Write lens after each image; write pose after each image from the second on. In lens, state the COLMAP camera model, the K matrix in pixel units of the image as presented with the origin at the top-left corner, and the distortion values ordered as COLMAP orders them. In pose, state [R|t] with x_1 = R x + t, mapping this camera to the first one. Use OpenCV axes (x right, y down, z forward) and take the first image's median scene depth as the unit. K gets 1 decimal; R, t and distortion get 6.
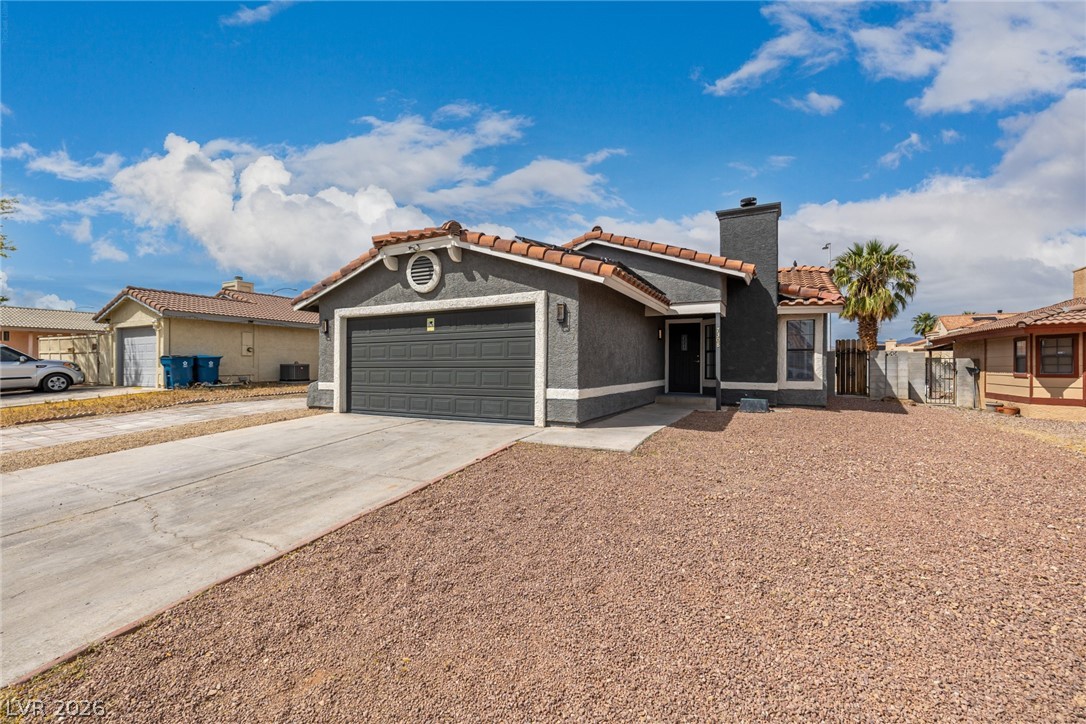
lens RADIAL K [[463.4, 0, 540.2], [0, 463.4, 360.8], [0, 0, 1]] dist [0.003773, -0.001637]
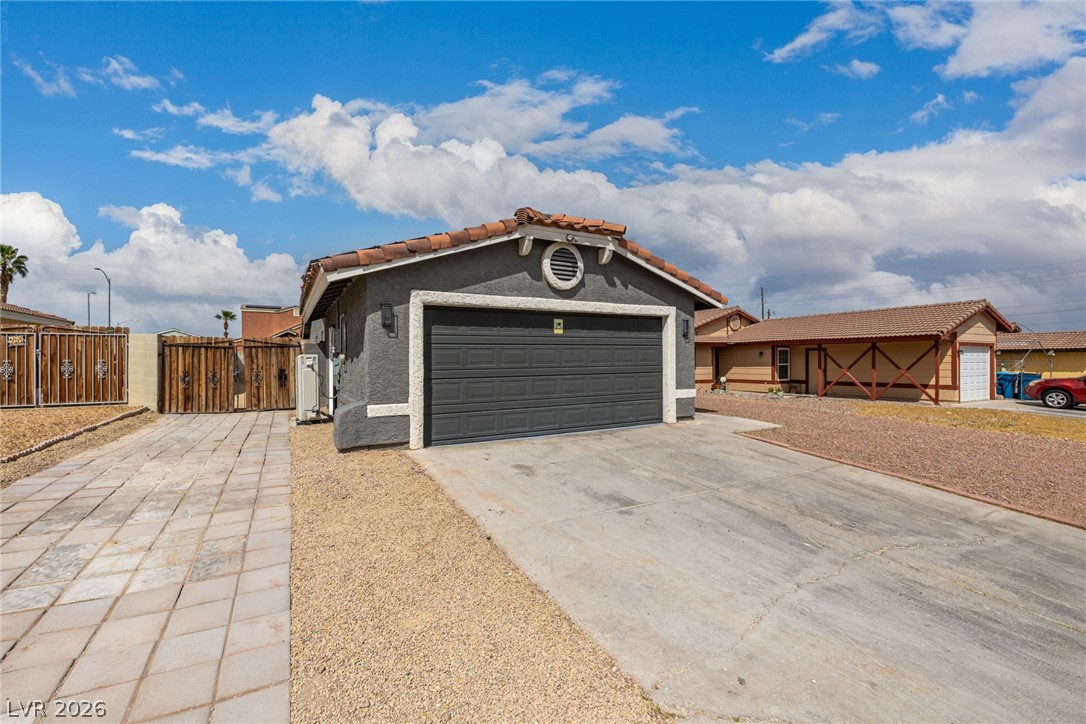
lens RADIAL K [[463.4, 0, 544.5], [0, 463.4, 361.7], [0, 0, 1]] dist [0.003773, -0.001637]
pose [[0.532741, -0.006019, 0.846257, -1.007133], [-0.001128, 0.999969, 0.007823, -0.018135], [-0.846277, -0.005122, 0.532718, 0.561560]]
